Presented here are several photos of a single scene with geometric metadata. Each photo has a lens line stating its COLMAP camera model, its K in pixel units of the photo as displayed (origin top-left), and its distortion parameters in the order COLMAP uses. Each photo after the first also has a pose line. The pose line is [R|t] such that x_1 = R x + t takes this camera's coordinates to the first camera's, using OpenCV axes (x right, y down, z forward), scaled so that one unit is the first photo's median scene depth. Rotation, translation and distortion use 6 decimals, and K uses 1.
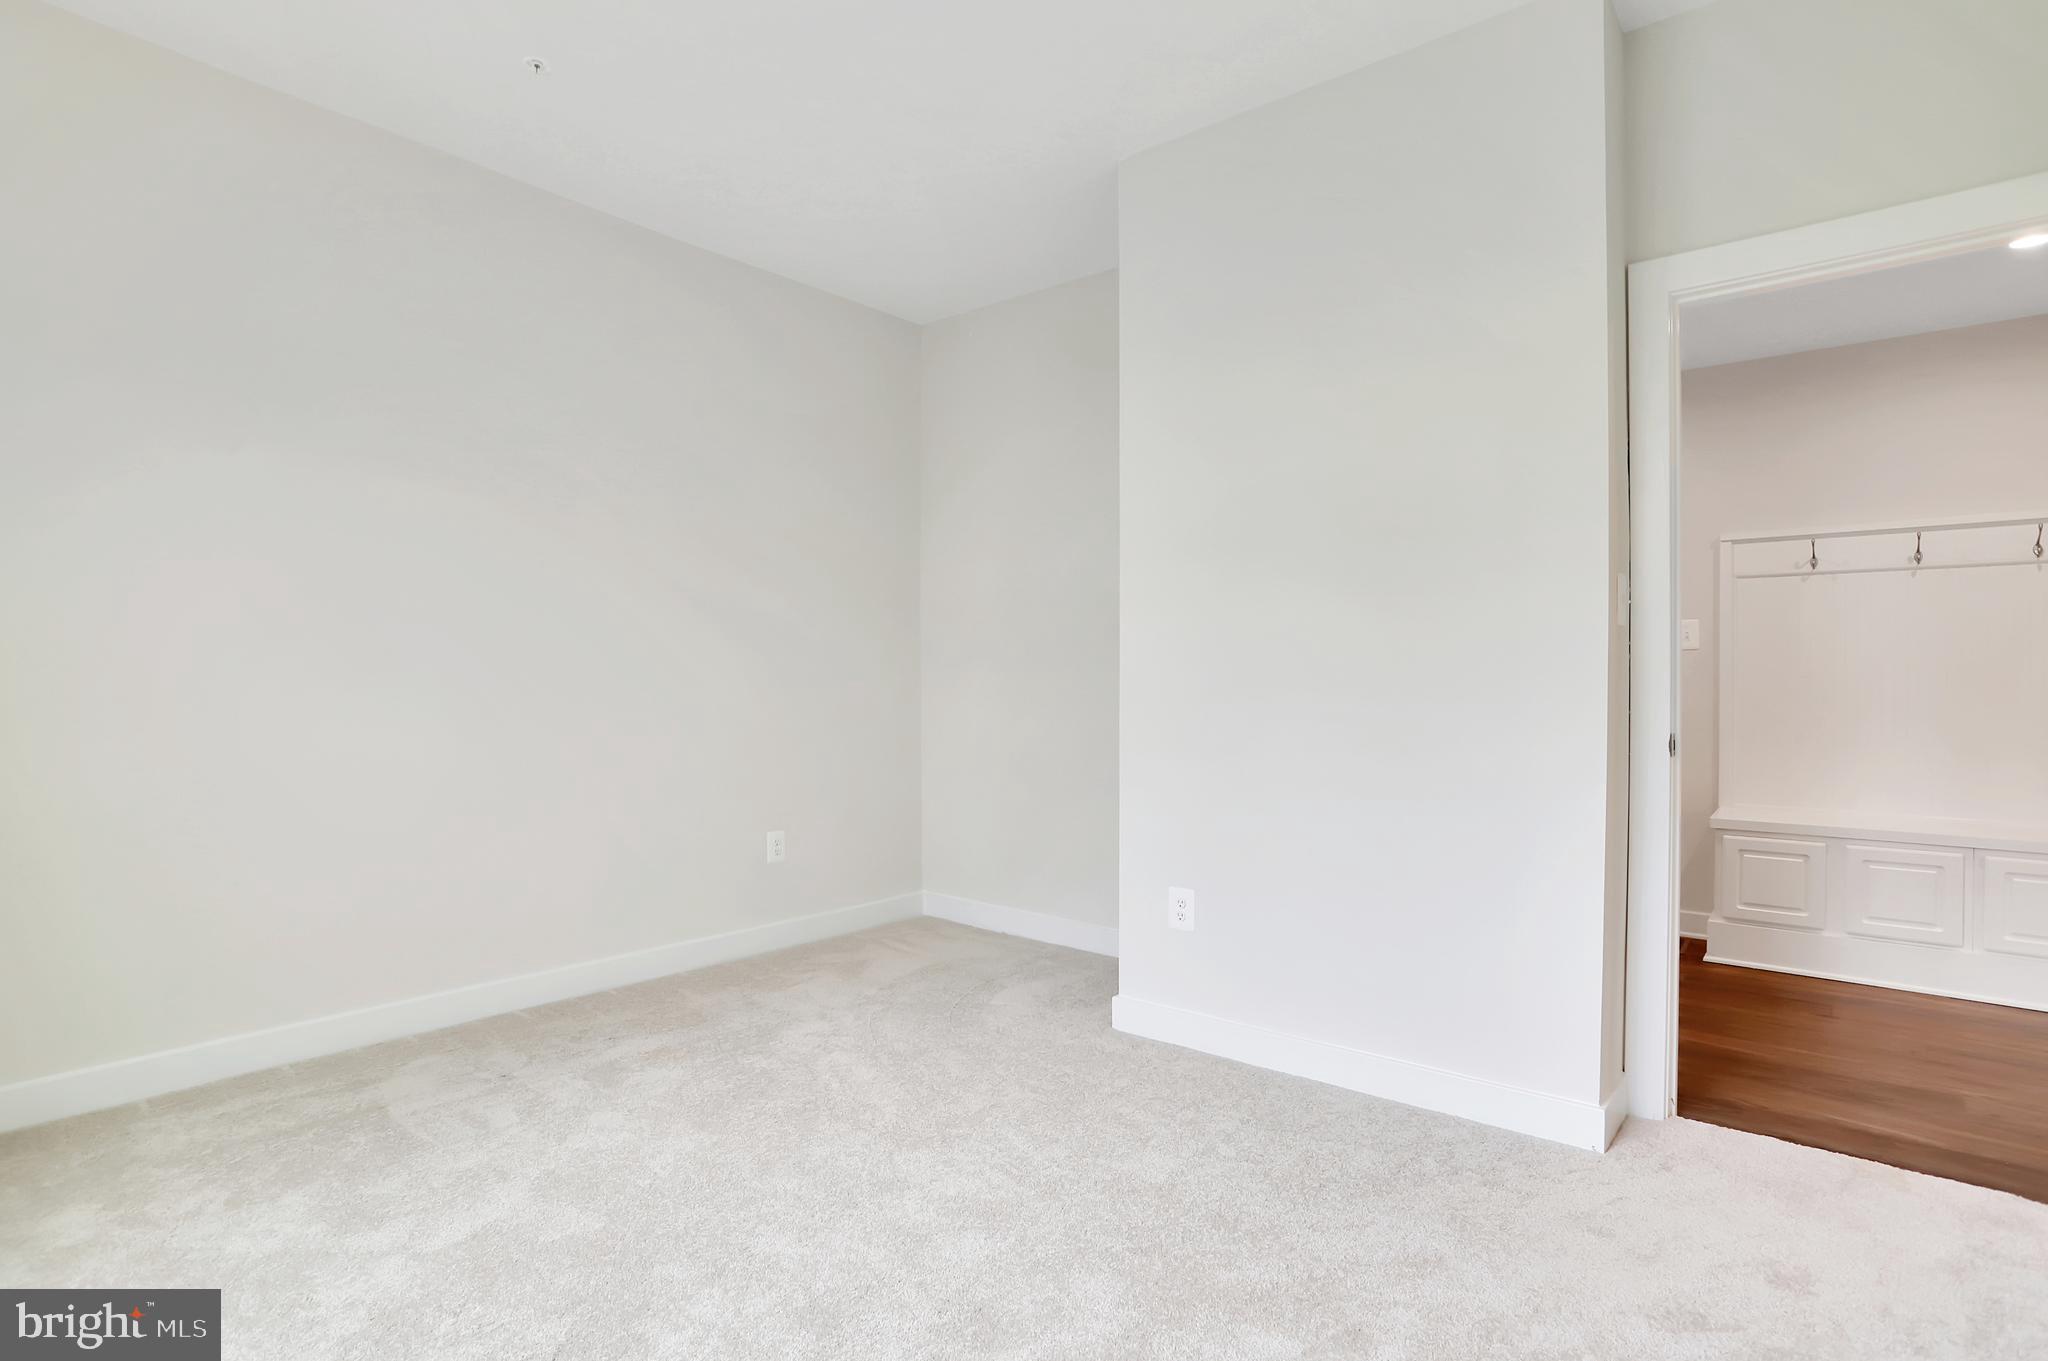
lens RADIAL K [[1008.2, 0, 1016.9], [0, 1008.2, 680.1], [0, 0, 1]] dist [-0.001958, 0.000383]
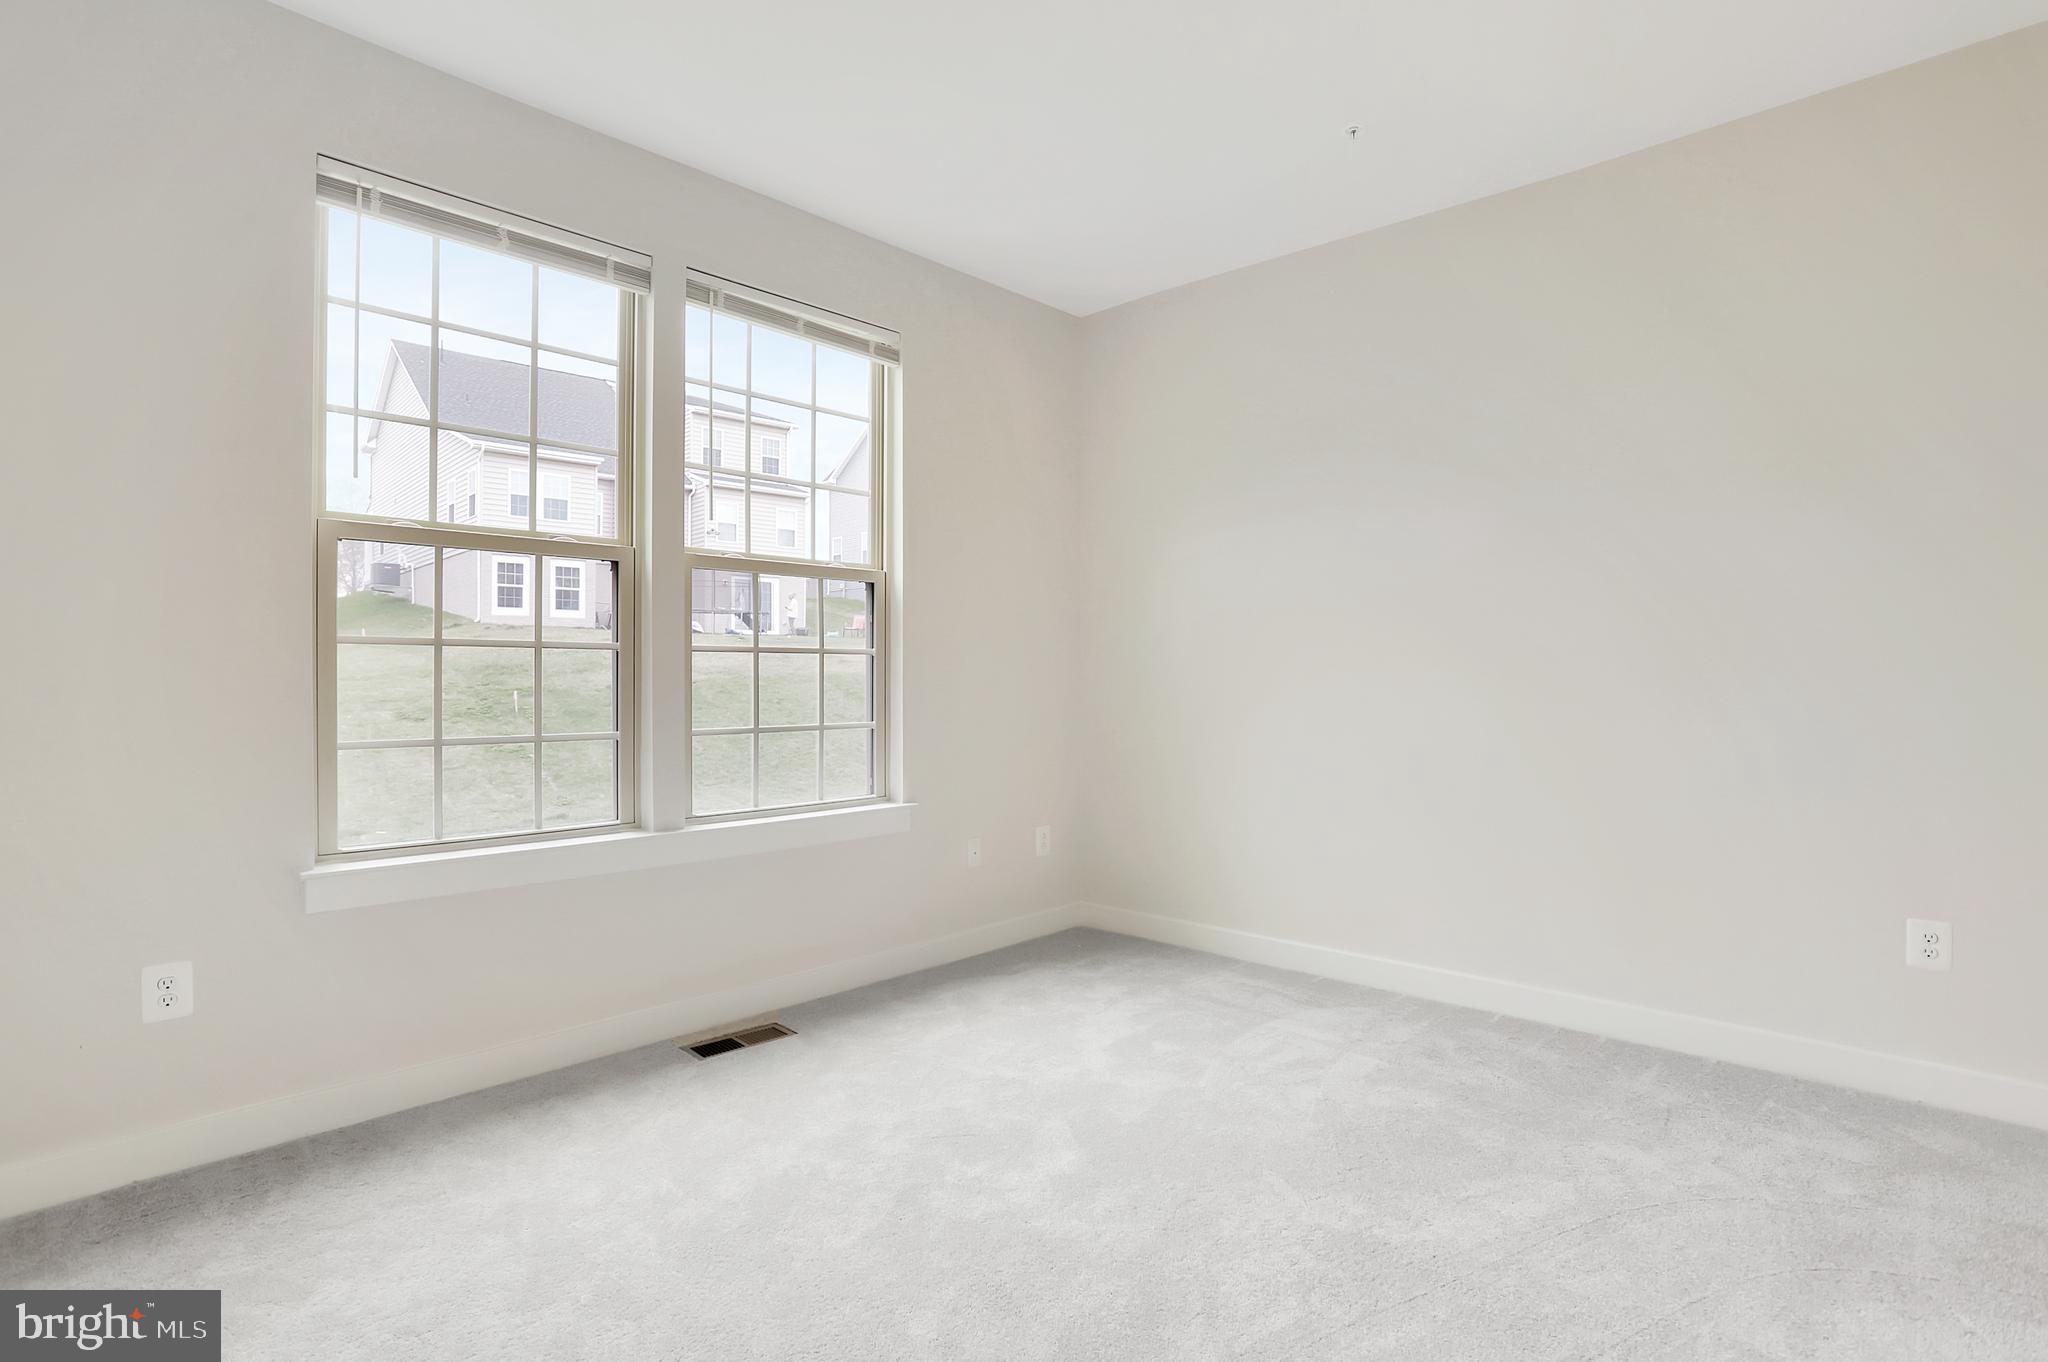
lens RADIAL K [[1008.2, 0, 1016.9], [0, 1008.2, 680.6], [0, 0, 1]] dist [-0.001958, 0.000383]
pose [[-0.021972, 0.006146, -0.999740, 0.645598], [0.009849, 0.999934, 0.005930, -0.023408], [0.999710, -0.009716, -0.022031, 0.656210]]
